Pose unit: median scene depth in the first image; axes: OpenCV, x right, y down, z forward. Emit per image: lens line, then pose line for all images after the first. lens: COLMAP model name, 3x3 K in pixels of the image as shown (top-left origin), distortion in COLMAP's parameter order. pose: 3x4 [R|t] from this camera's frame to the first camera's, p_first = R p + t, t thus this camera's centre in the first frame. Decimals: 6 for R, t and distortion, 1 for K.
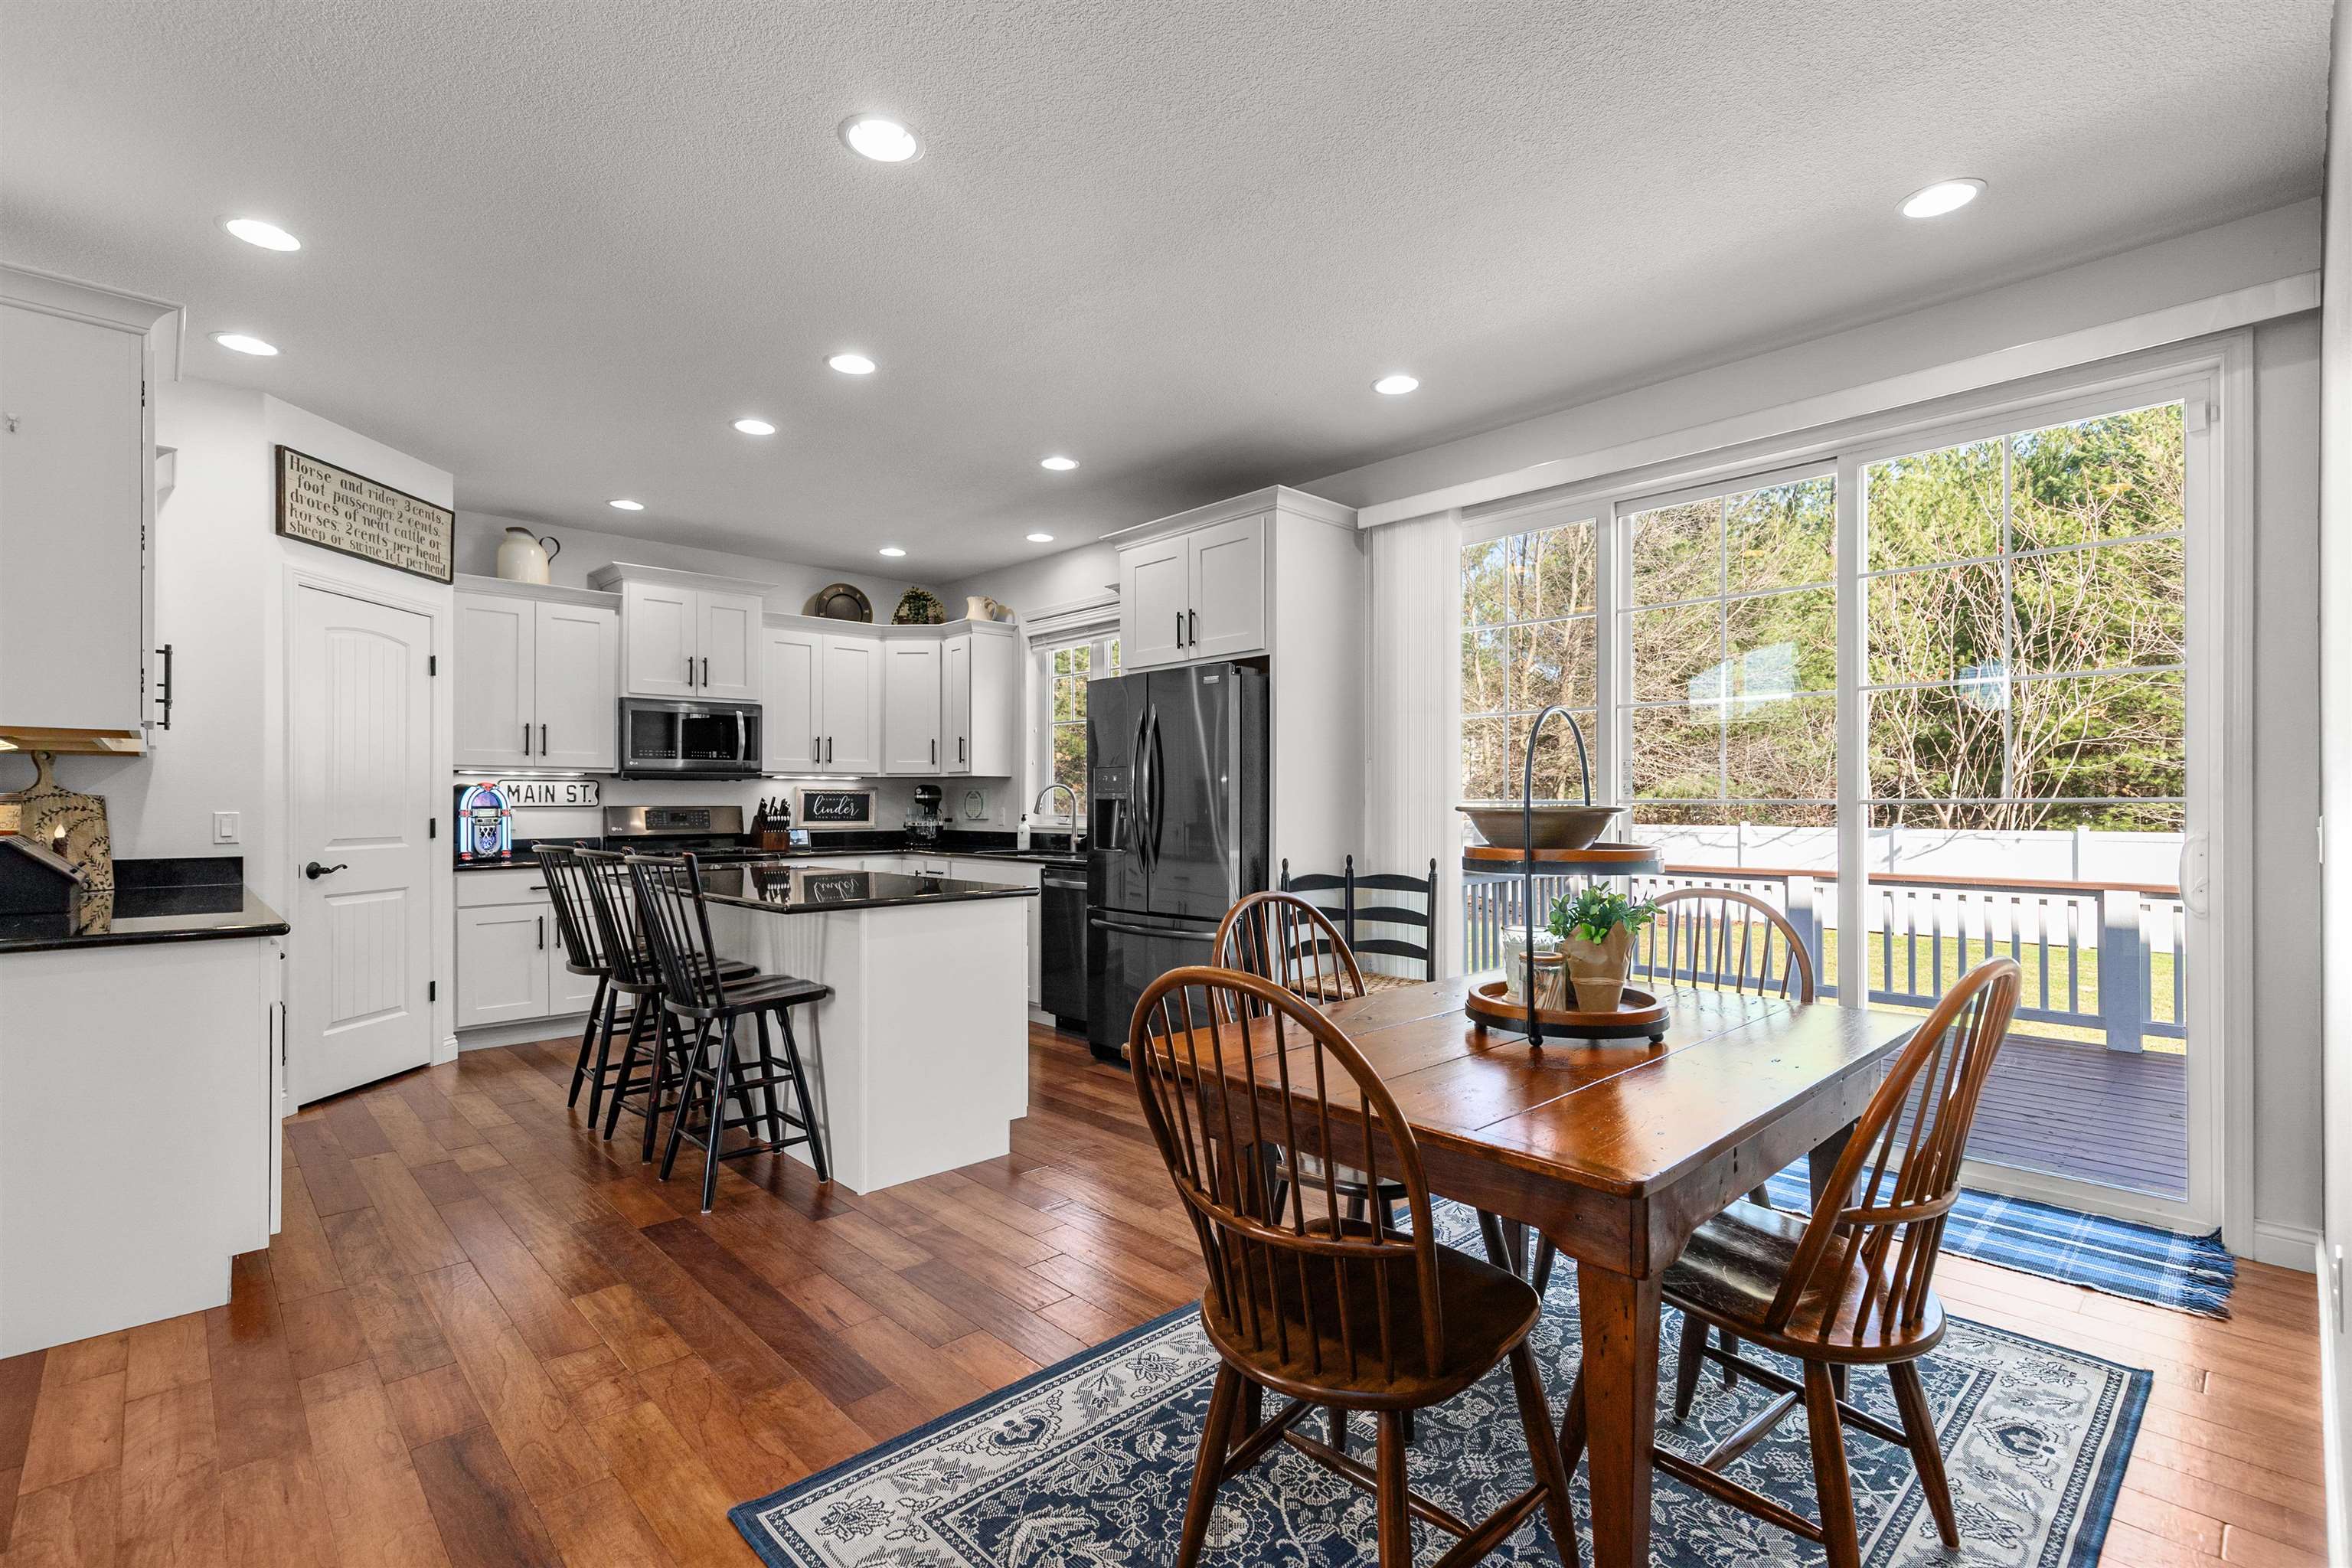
lens RADIAL K [[1060.1, 0, 1176.4], [0, 1060.1, 795.7], [0, 0, 1]] dist [0.004495, 0.000596]
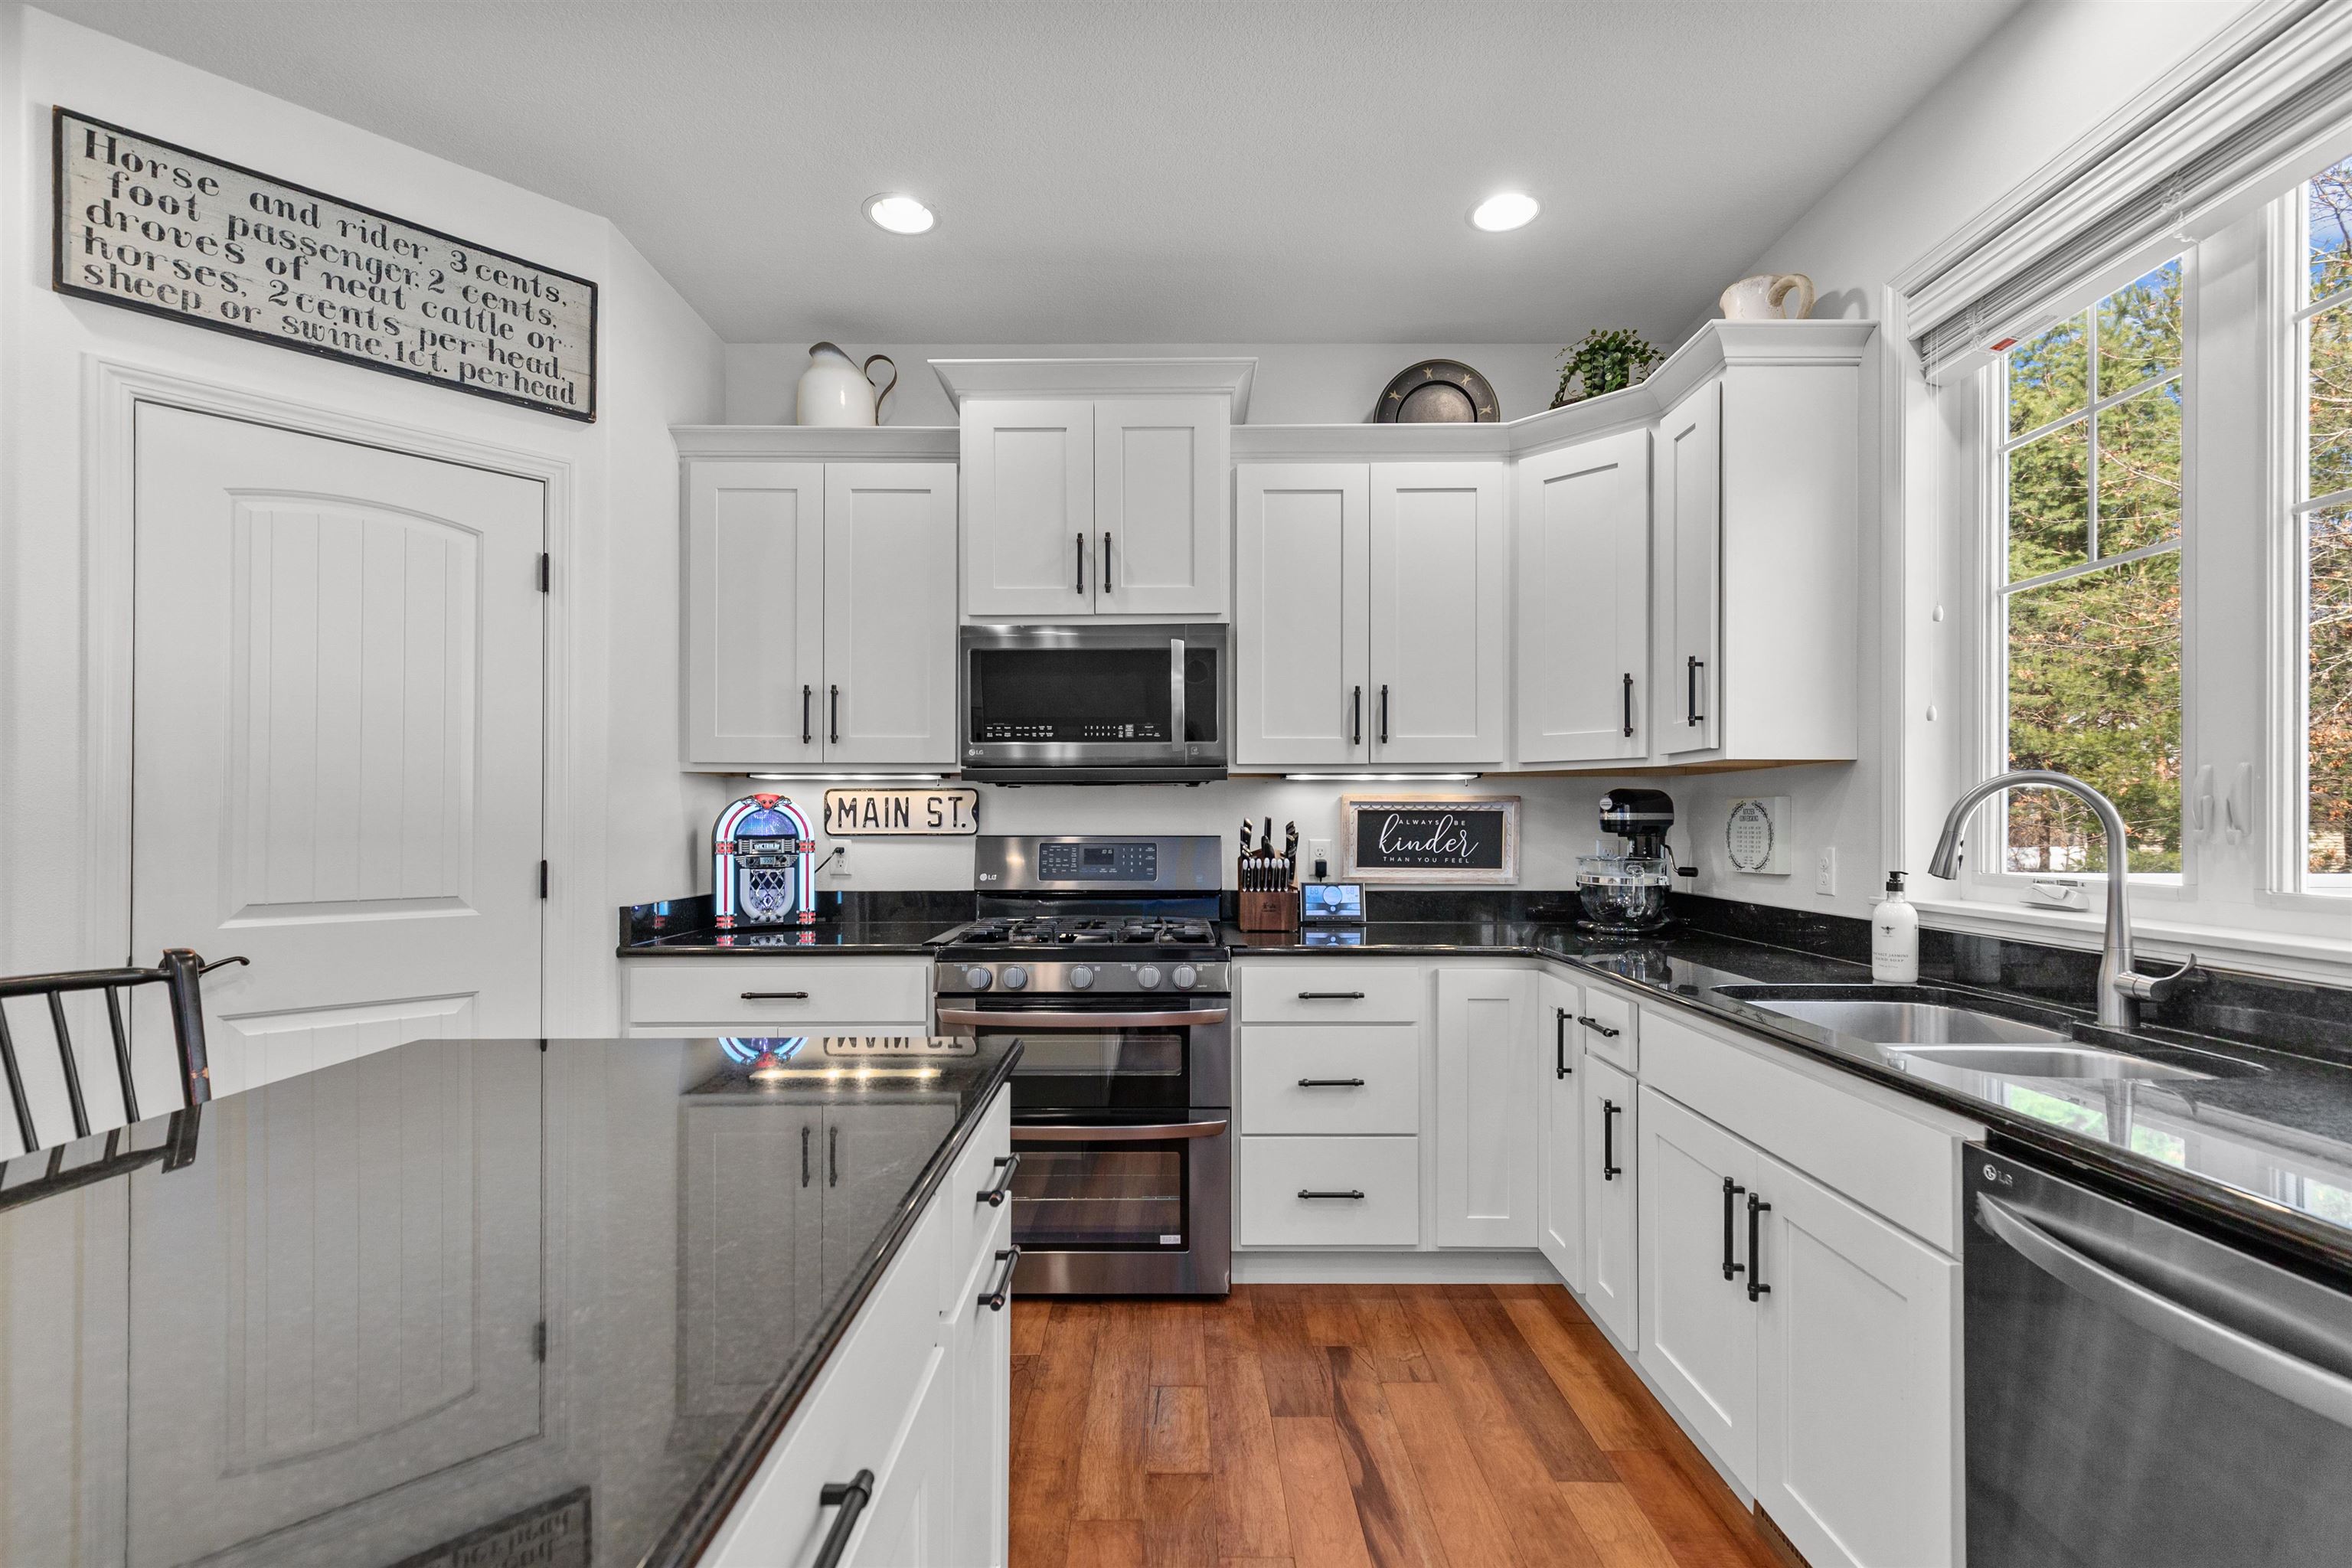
lens RADIAL K [[1060.1, 0, 1174.4], [0, 1060.1, 815.7], [0, 0, 1]] dist [0.004495, 0.000596]
pose [[0.722266, -0.000692, -0.691615, -0.105852], [0.003400, 0.999991, 0.002550, -0.001326], [0.691607, -0.004194, 0.722262, 0.830469]]
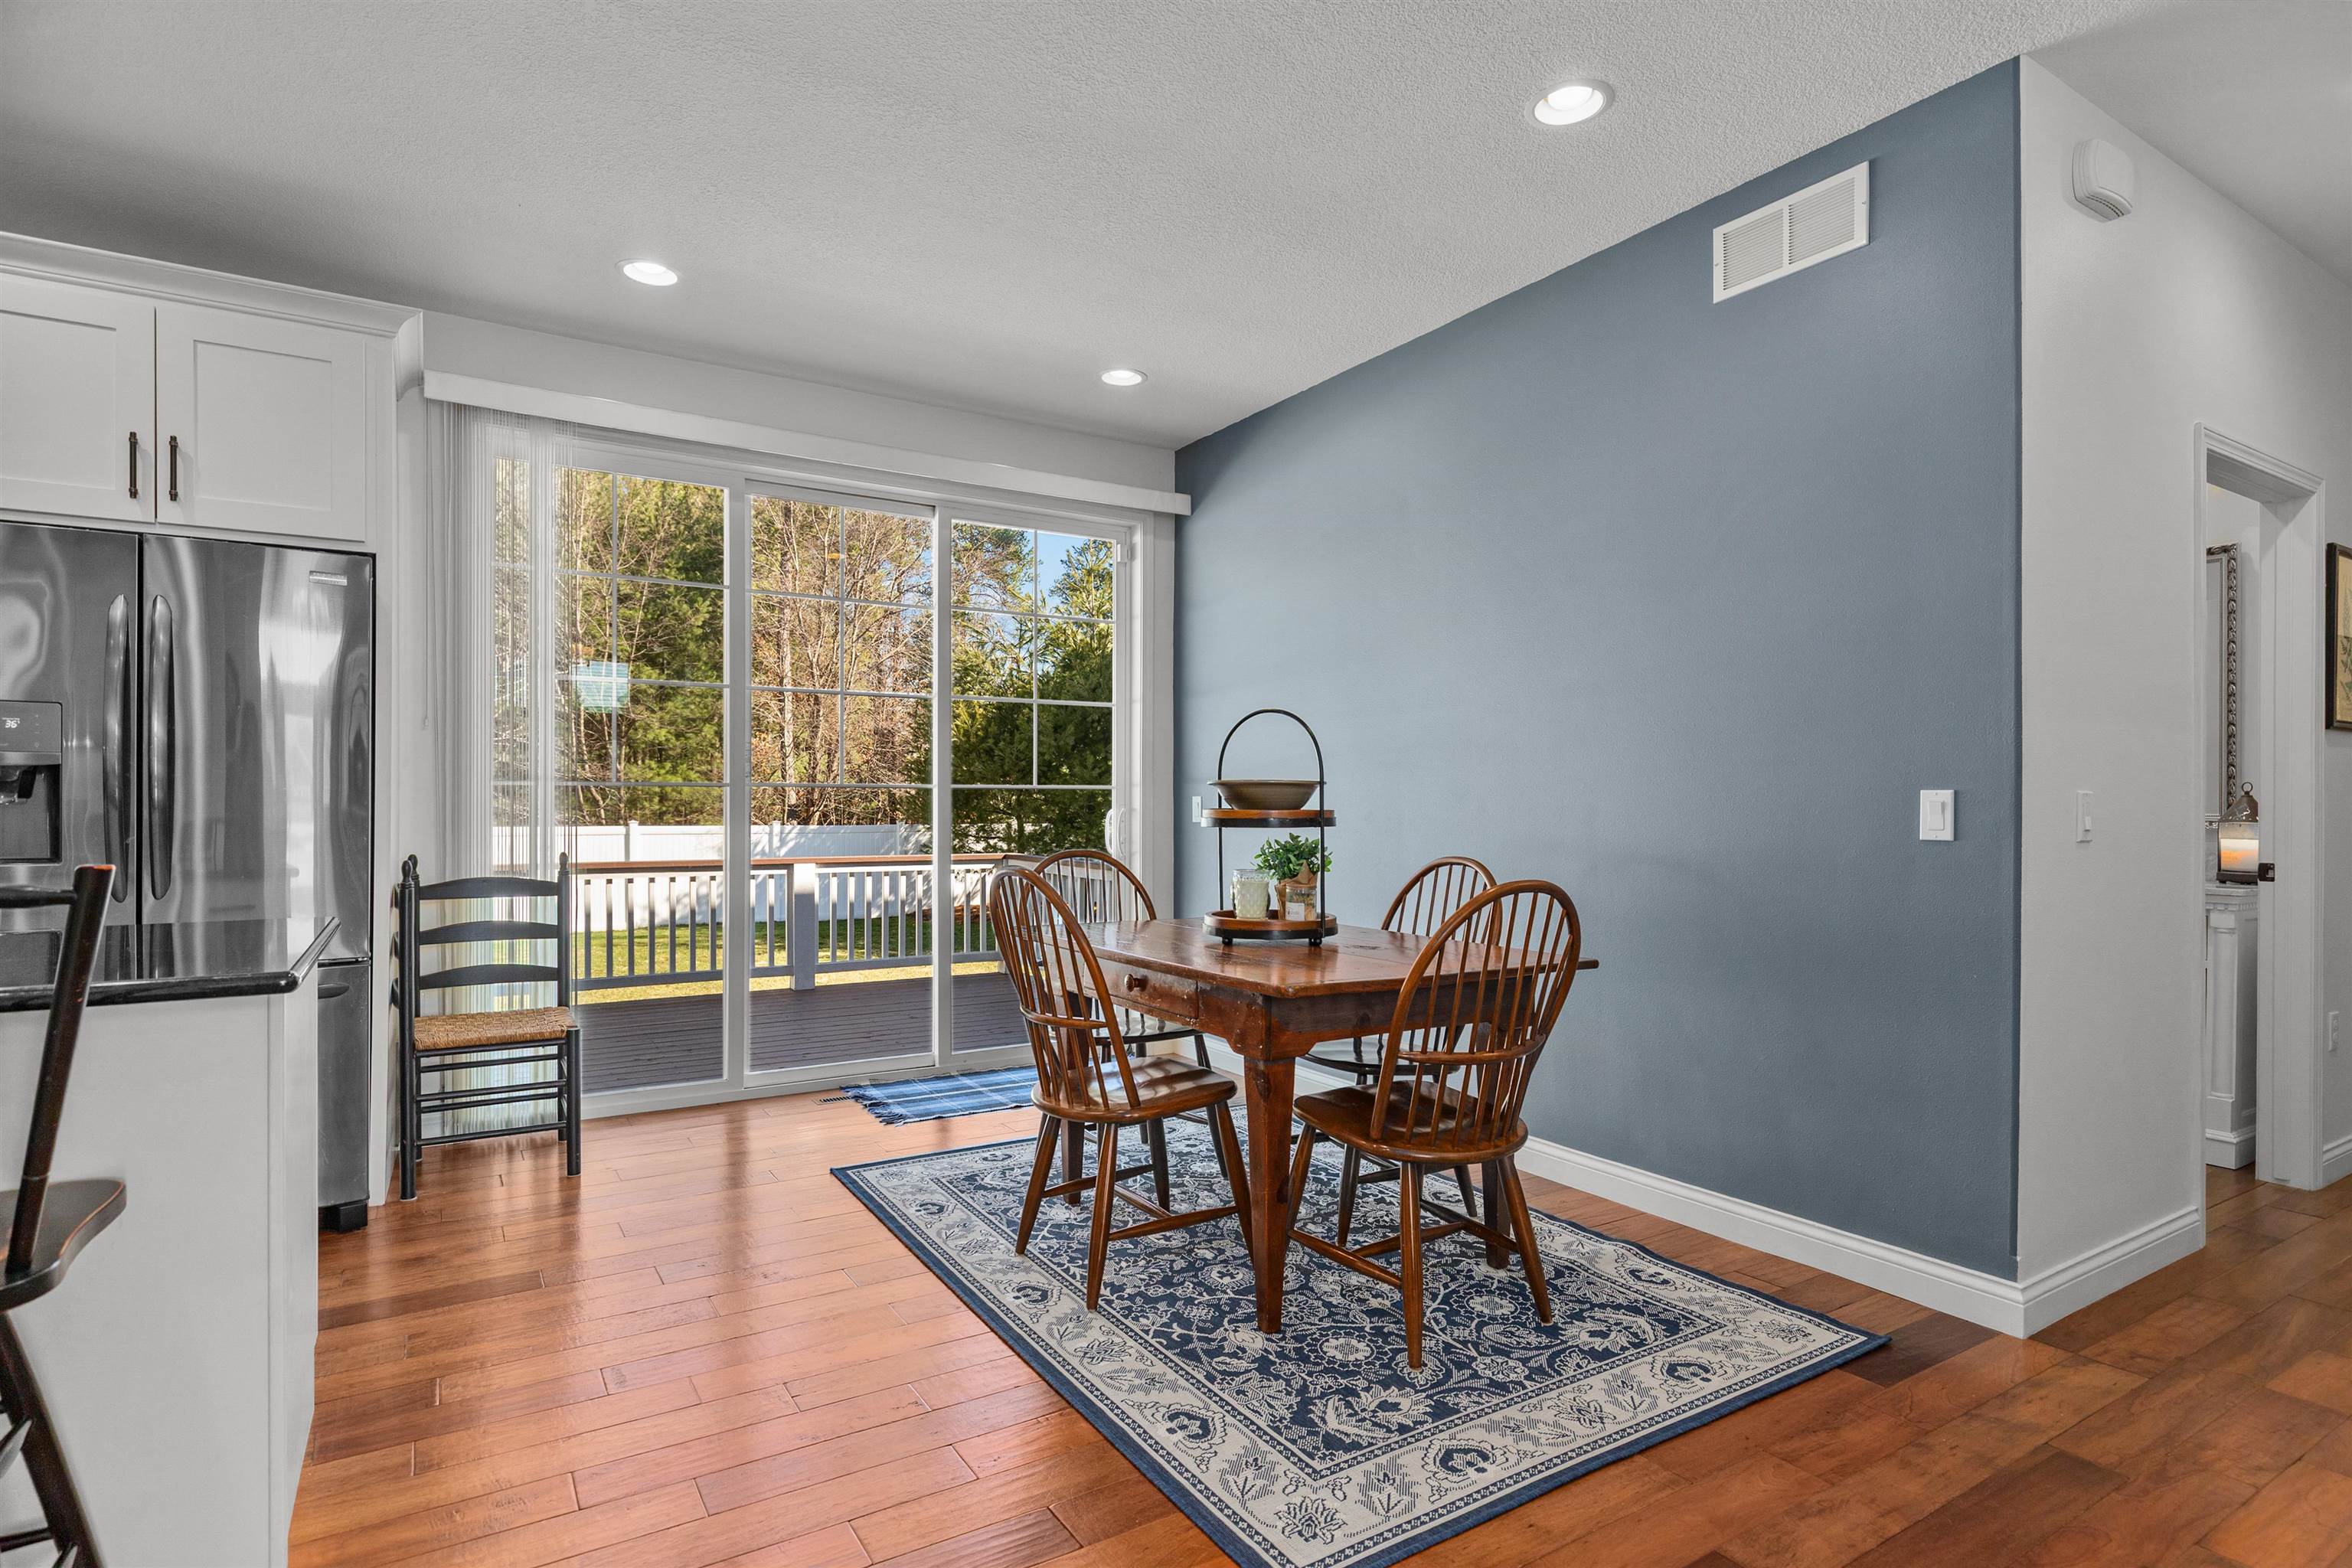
lens RADIAL K [[1193.0, 0, 1166.7], [0, 1193.0, 814.9], [0, 0, 1]] dist [-0.005586, -0.000574]
pose [[0.204372, -0.003557, 0.978887, -0.497011], [-0.007686, 0.999957, 0.005238, 0.019669], [-0.978863, -0.008594, 0.204336, 0.335917]]
